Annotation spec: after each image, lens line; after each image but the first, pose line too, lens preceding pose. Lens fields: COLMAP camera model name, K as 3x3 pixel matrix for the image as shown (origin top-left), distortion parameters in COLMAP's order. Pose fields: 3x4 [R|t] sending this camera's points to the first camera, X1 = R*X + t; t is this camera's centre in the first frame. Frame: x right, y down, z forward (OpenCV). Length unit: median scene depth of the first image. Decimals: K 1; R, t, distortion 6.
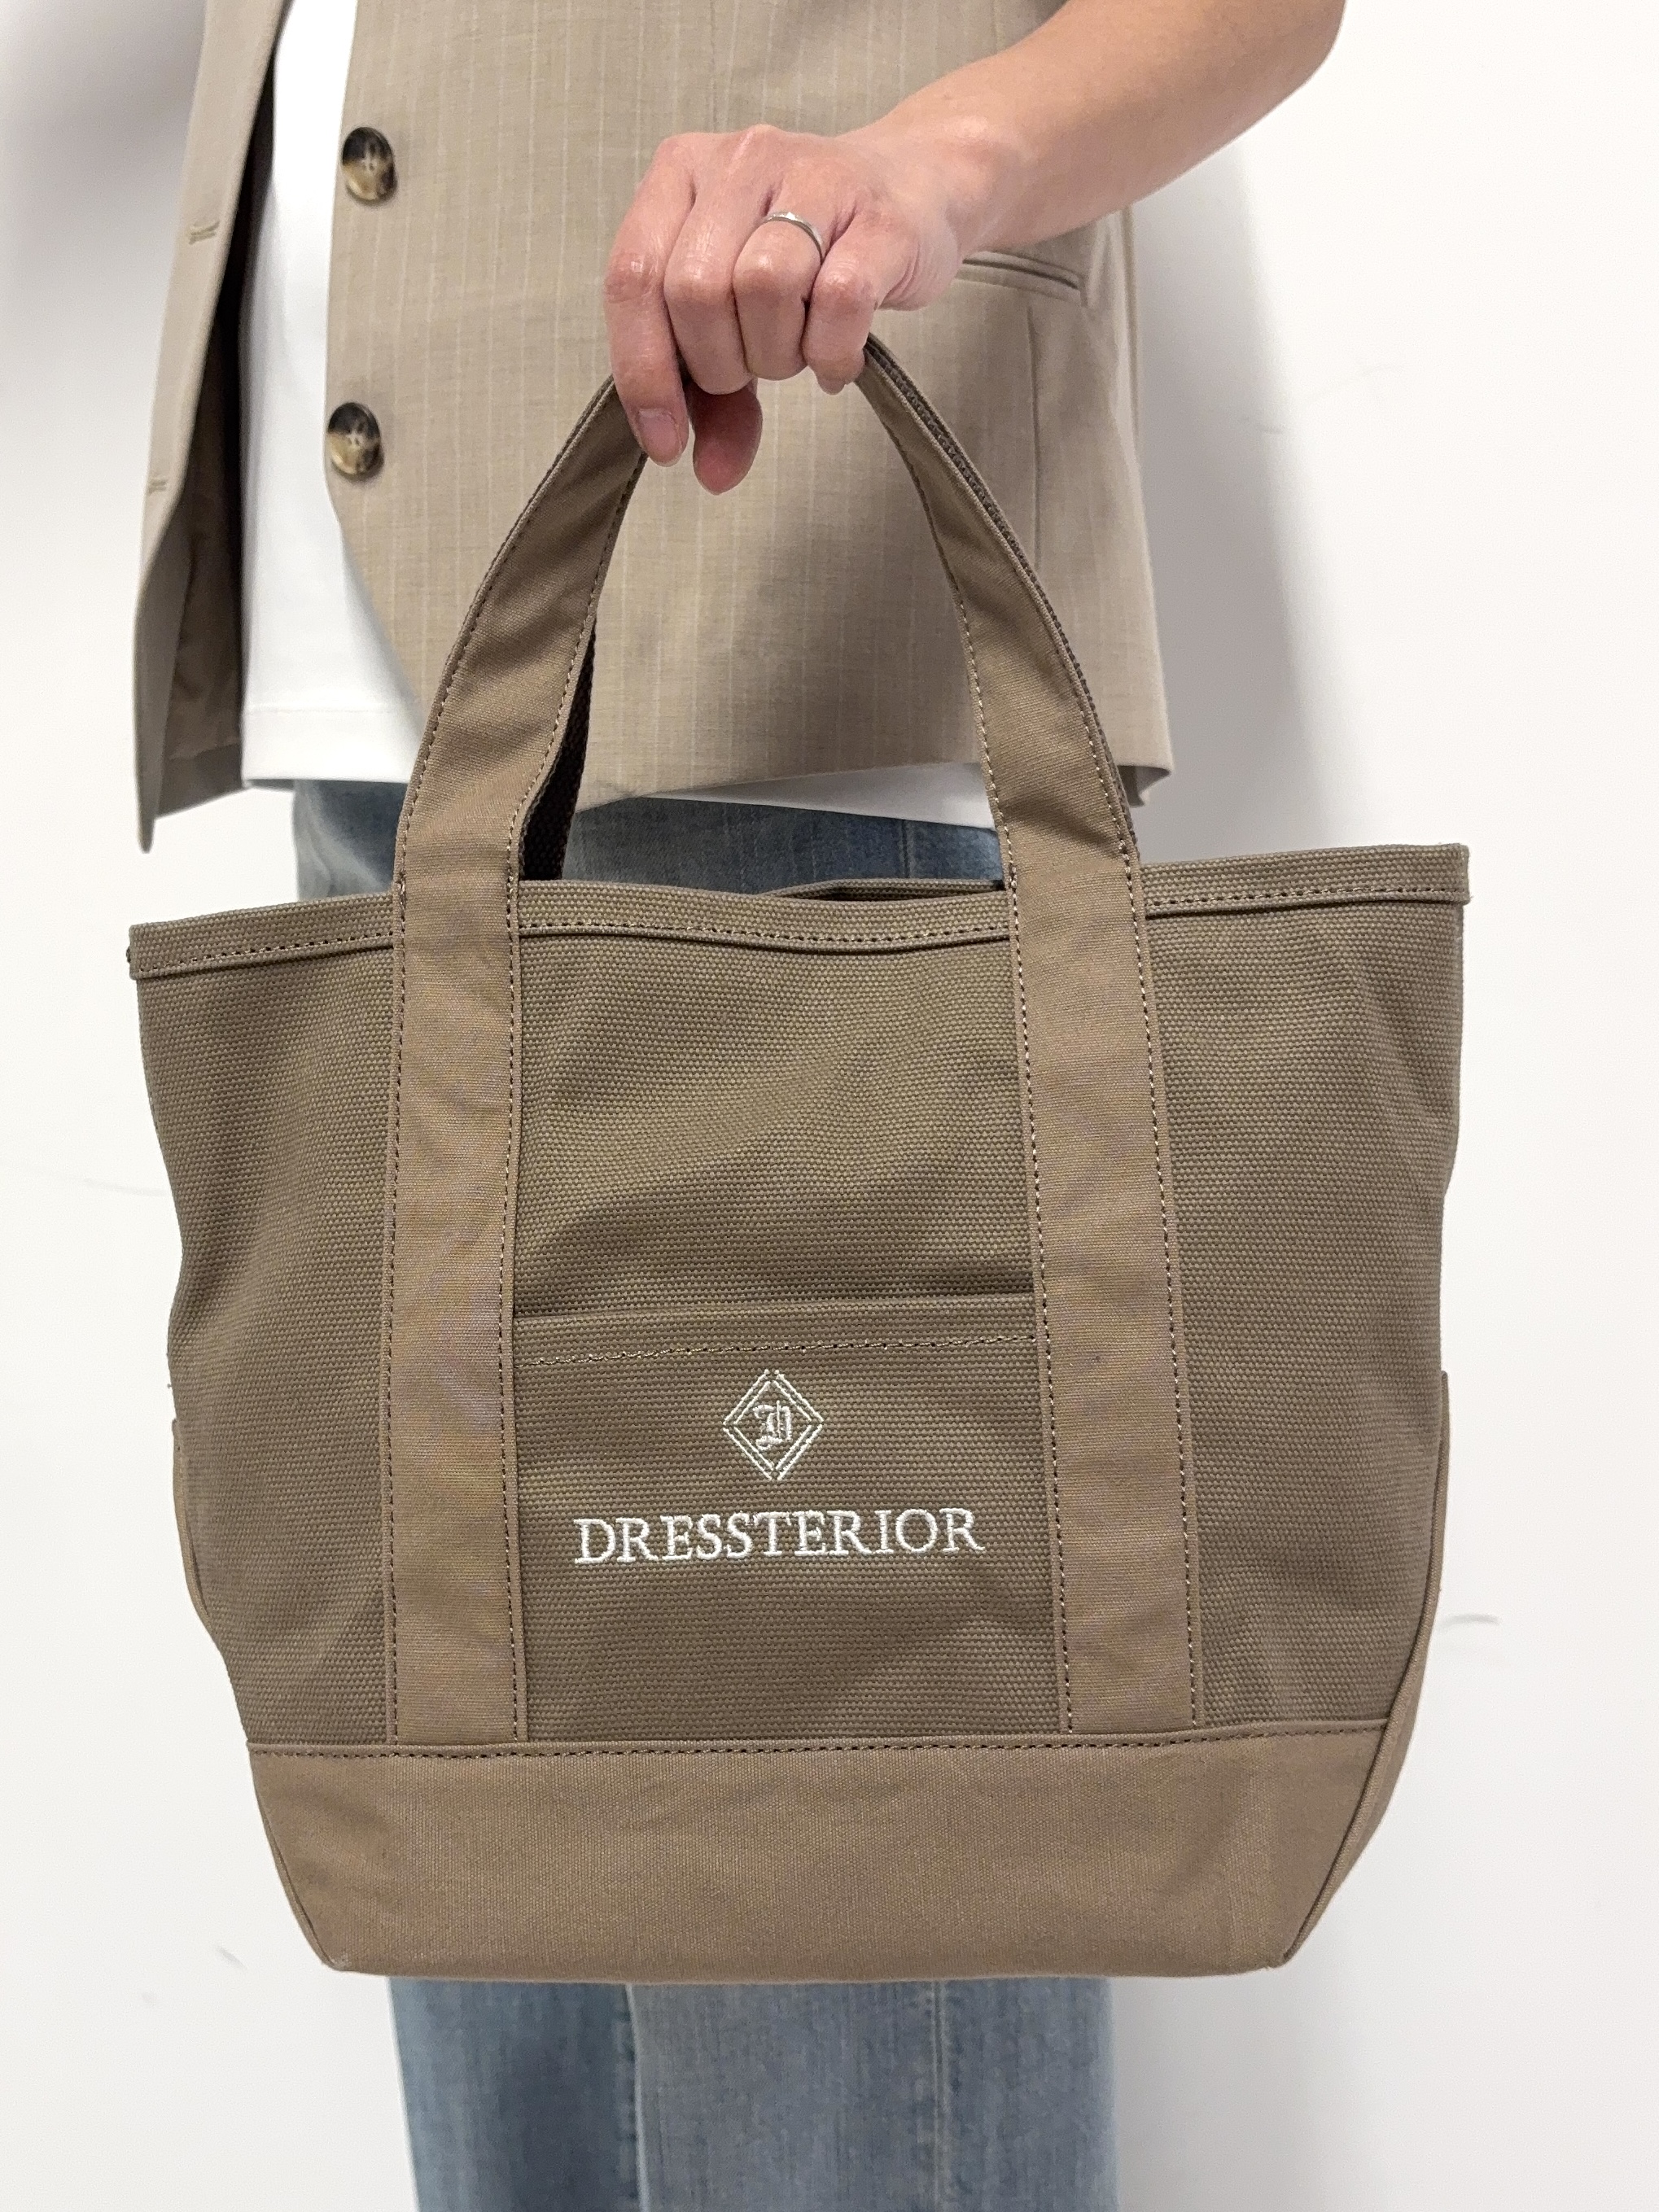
lens RADIAL K [[1639.6, 0, 829.5], [0, 1639.6, 1106.0], [0, 0, 1]] dist [0.039230, 0.000221]
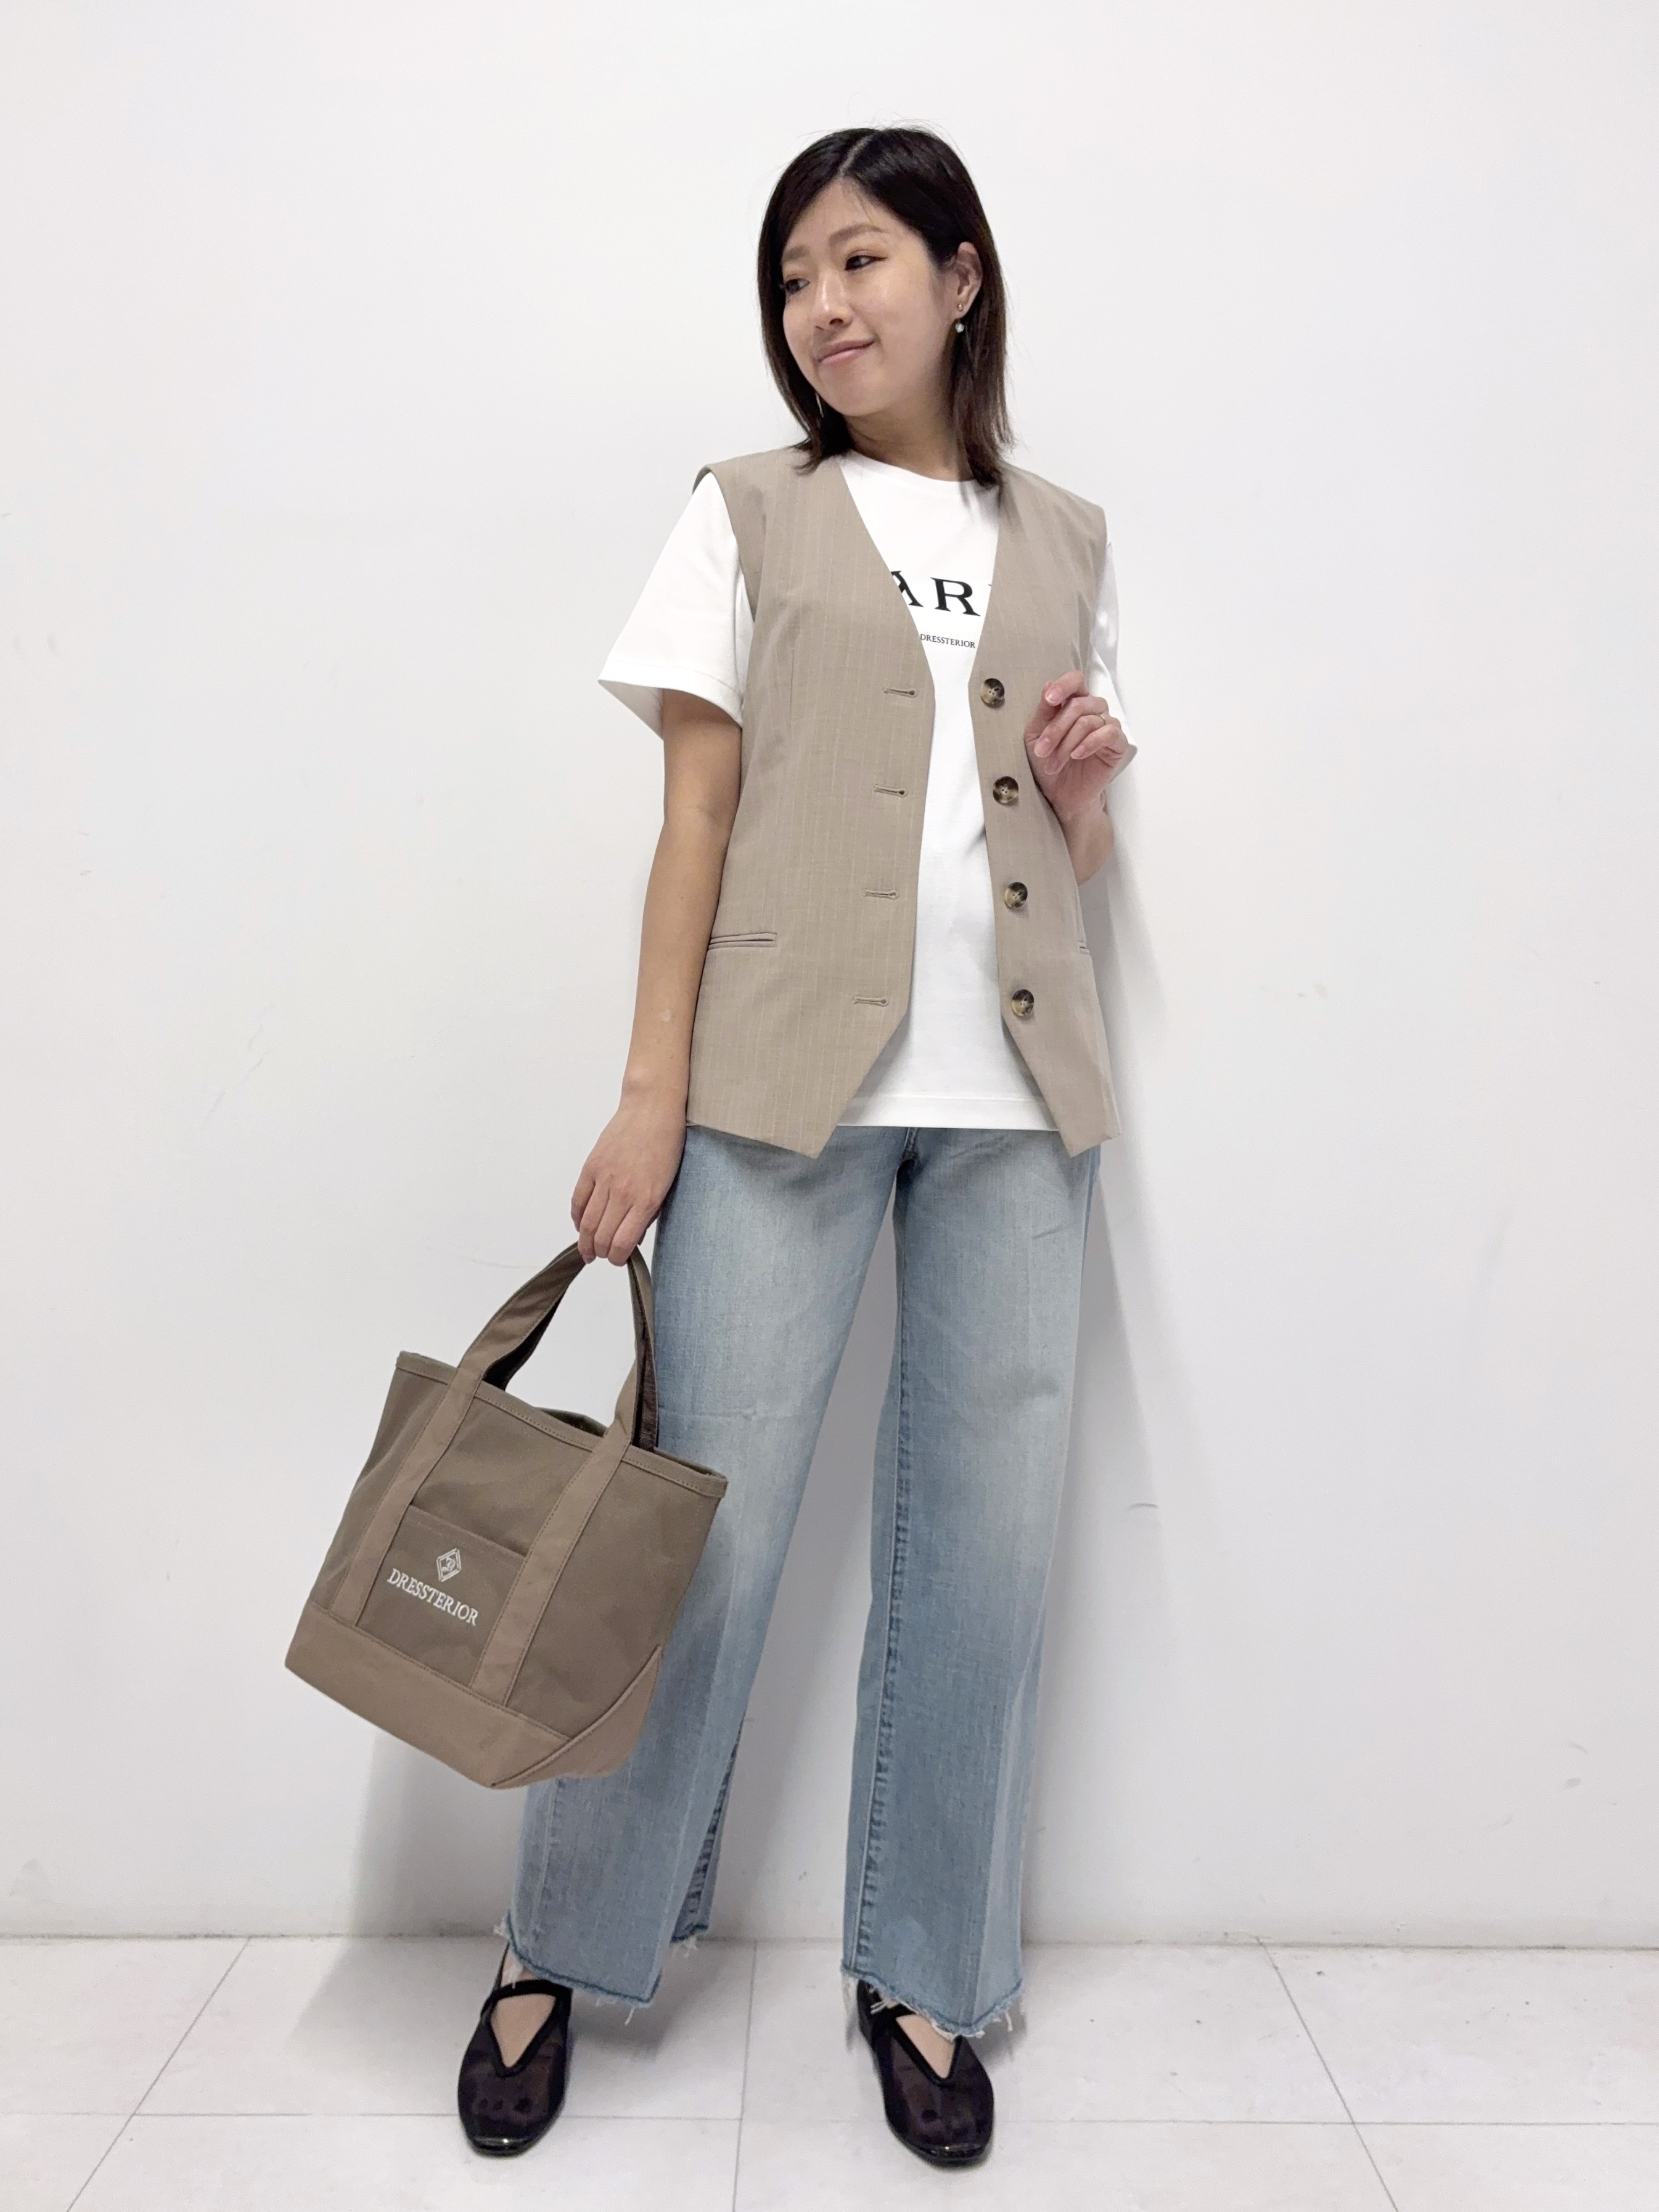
lens RADIAL K [[1639.4, 0, 829.5], [0, 1639.4, 1106.0], [0, 0, 1]] dist [0.039230, 0.000221]
pose [[0.840209, 0.266071, -0.472500, 1.916153], [-0.372107, 0.916719, -0.145472, -0.449947], [0.394444, 0.298048, 0.869242, -1.831154]]
